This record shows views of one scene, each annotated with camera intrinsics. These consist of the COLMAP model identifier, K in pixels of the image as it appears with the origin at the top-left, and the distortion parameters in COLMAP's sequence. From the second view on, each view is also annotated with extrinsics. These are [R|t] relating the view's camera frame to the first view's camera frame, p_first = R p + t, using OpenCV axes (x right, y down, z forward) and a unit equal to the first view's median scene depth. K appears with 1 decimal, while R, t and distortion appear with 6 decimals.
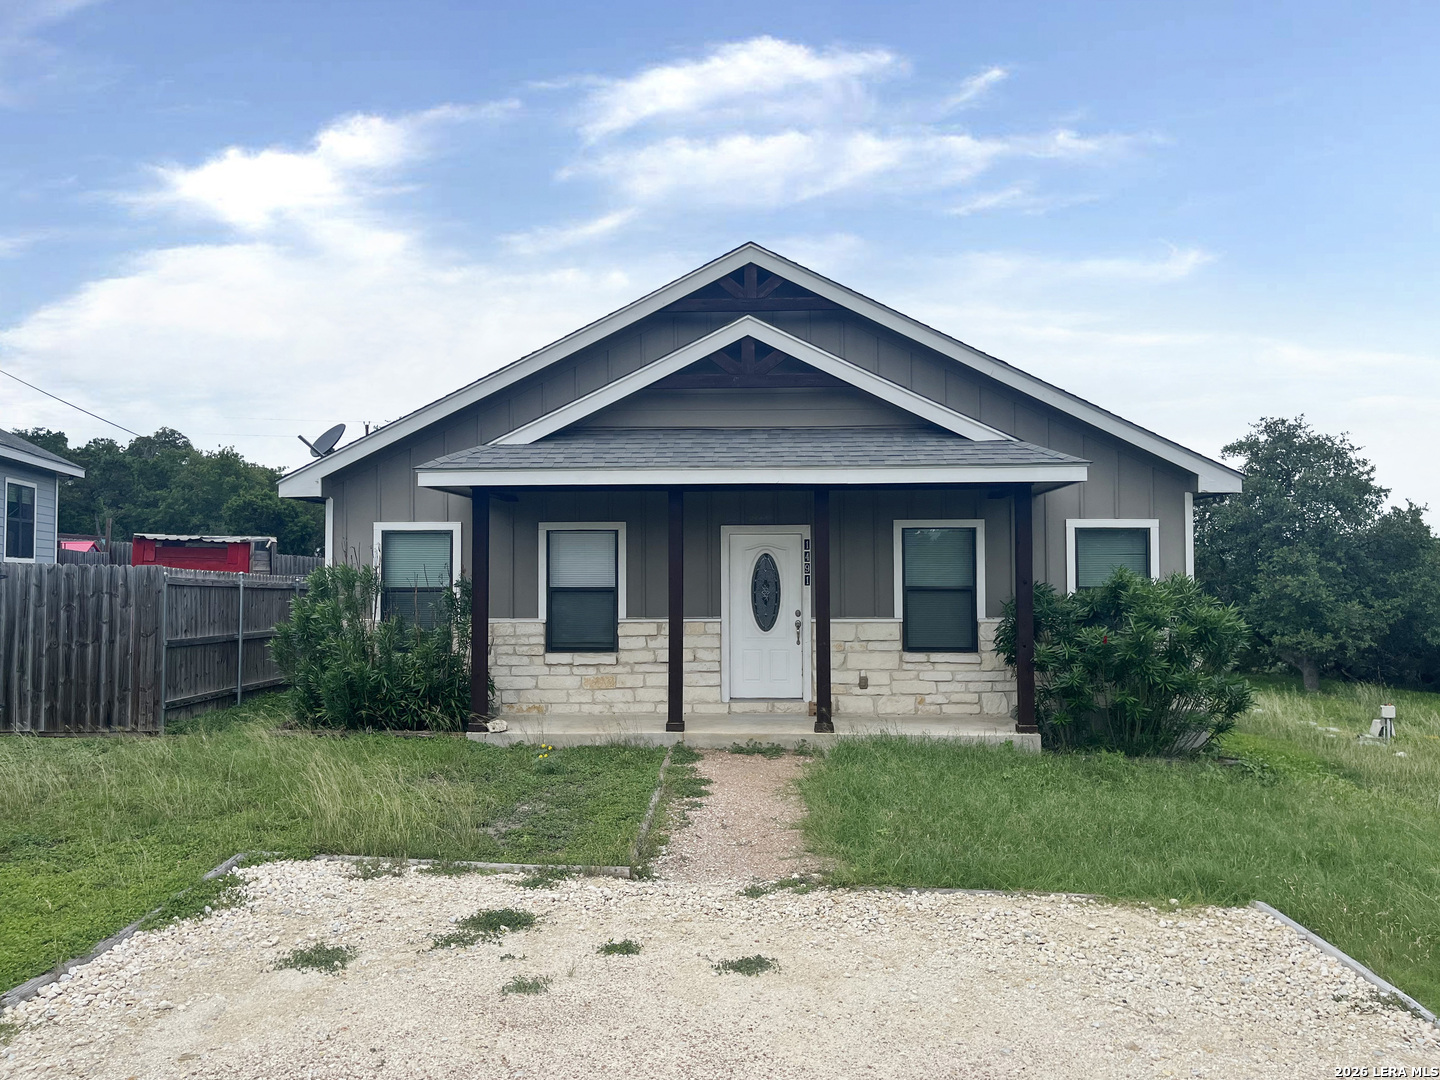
lens RADIAL K [[1095.6, 0, 716.4], [0, 1095.6, 540.3], [0, 0, 1]] dist [0.032287, -0.021238]
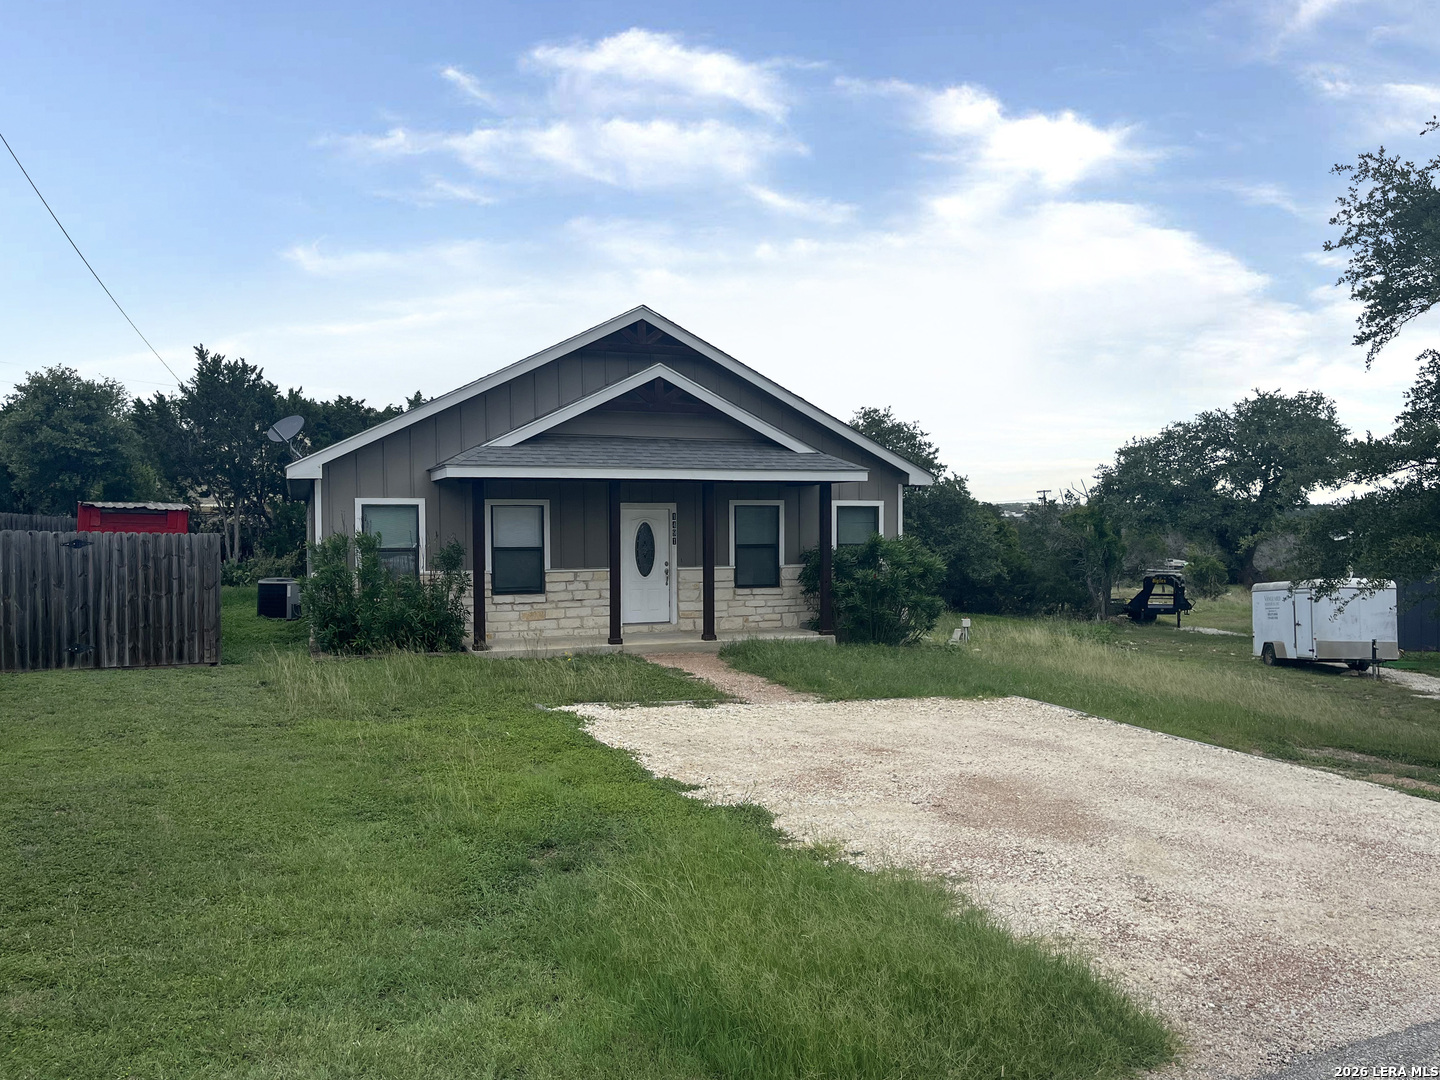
lens RADIAL K [[1095.6, 0, 721.5], [0, 1095.6, 541.4], [0, 0, 1]] dist [0.032287, -0.021238]
pose [[0.922944, -0.006960, 0.384871, -0.424202], [-0.012302, 0.998792, 0.047564, -0.033198], [-0.384737, -0.048633, 0.921744, -0.370302]]
